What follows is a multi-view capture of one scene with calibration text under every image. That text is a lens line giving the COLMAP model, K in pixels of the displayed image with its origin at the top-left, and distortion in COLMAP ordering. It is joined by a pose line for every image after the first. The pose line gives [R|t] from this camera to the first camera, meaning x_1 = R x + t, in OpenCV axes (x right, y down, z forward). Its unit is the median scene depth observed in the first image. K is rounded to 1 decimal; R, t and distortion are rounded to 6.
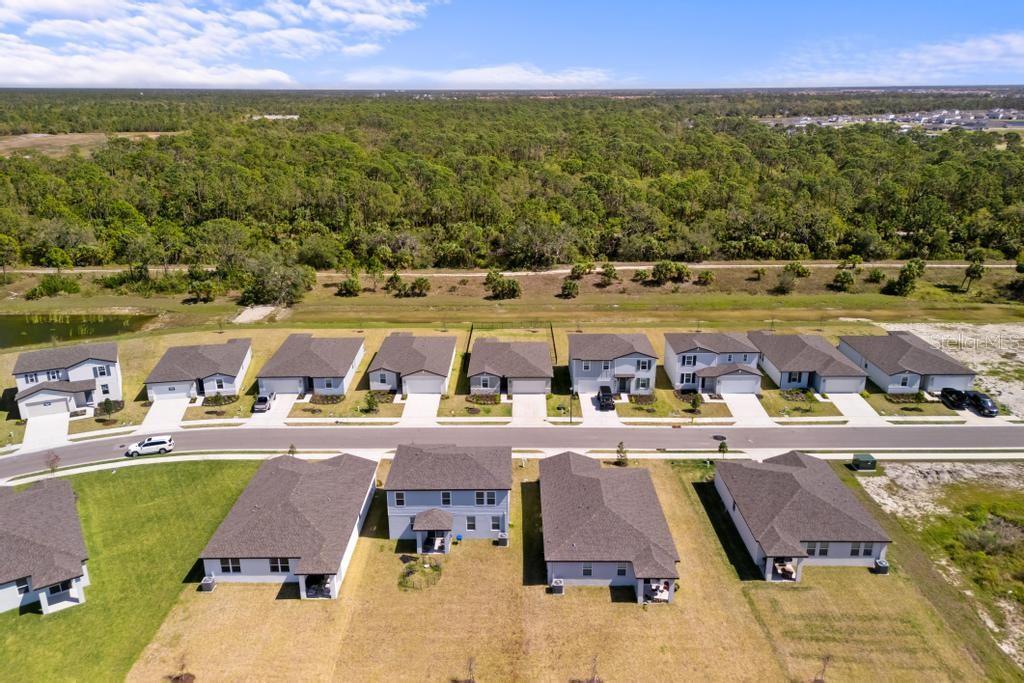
lens RADIAL K [[730.3, 0, 512.0], [0, 730.3, 341.5], [0, 0, 1]] dist [0.282666, -0.053589]
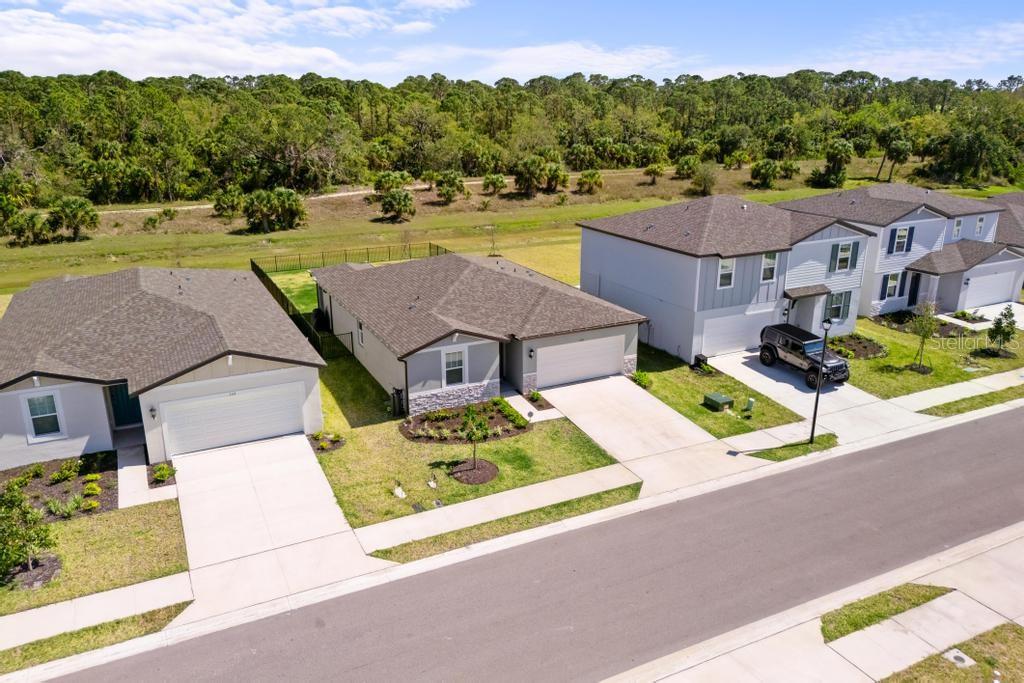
lens RADIAL K [[747.7, 0, 512.0], [0, 747.7, 341.5], [0, 0, 1]] dist [0.067674, -0.059048]
pose [[0.892789, -0.134254, 0.430005, -0.143943], [0.140782, 0.989899, 0.016764, 0.043946], [-0.427912, 0.045570, 0.902671, 0.715795]]
